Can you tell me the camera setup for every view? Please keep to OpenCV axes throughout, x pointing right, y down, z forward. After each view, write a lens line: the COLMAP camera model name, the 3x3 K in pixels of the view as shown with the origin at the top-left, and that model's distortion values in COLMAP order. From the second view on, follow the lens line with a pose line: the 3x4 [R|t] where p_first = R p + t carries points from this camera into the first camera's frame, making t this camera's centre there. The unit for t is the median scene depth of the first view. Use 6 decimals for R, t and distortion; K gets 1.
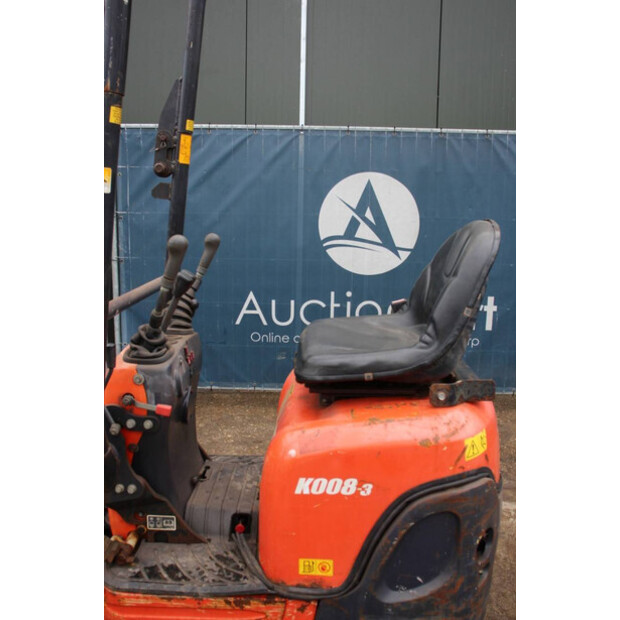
lens RADIAL K [[584.4, 0, 309.5], [0, 584.4, 311.1], [0, 0, 1]] dist [-0.082807, 0.000000]
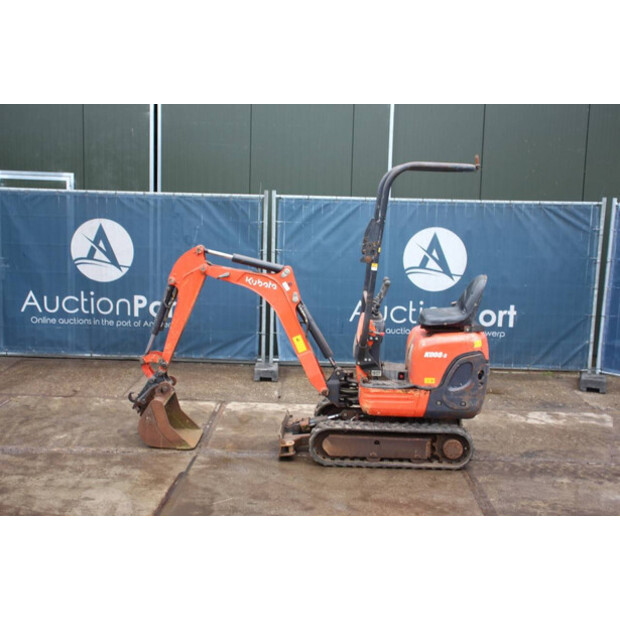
lens RADIAL K [[778.5, 0, 307.1], [0, 778.5, 310.0], [0, 0, 1]] dist [0.042897, 0.000000]
pose [[0.999522, 0.012735, -0.028186, -0.513372], [-0.013565, 0.999474, -0.029447, 0.159585], [0.027796, 0.029815, 0.999169, -3.162066]]
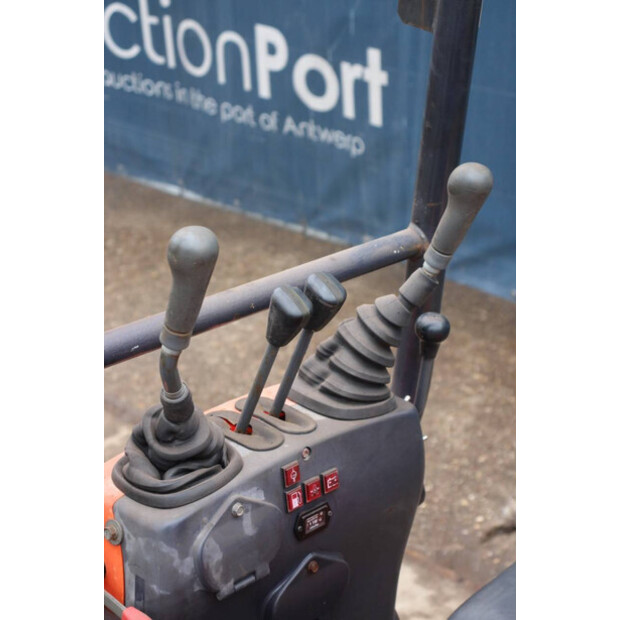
lens RADIAL K [[1477.8, 0, 318.5], [0, 1477.8, 333.0], [0, 0, 1]] dist [0.517530, 0.000000]
pose [[0.727065, 0.258588, -0.636010, 0.453367], [-0.127348, 0.961079, 0.245174, -0.295705], [0.674655, -0.097263, 0.731697, 0.286514]]
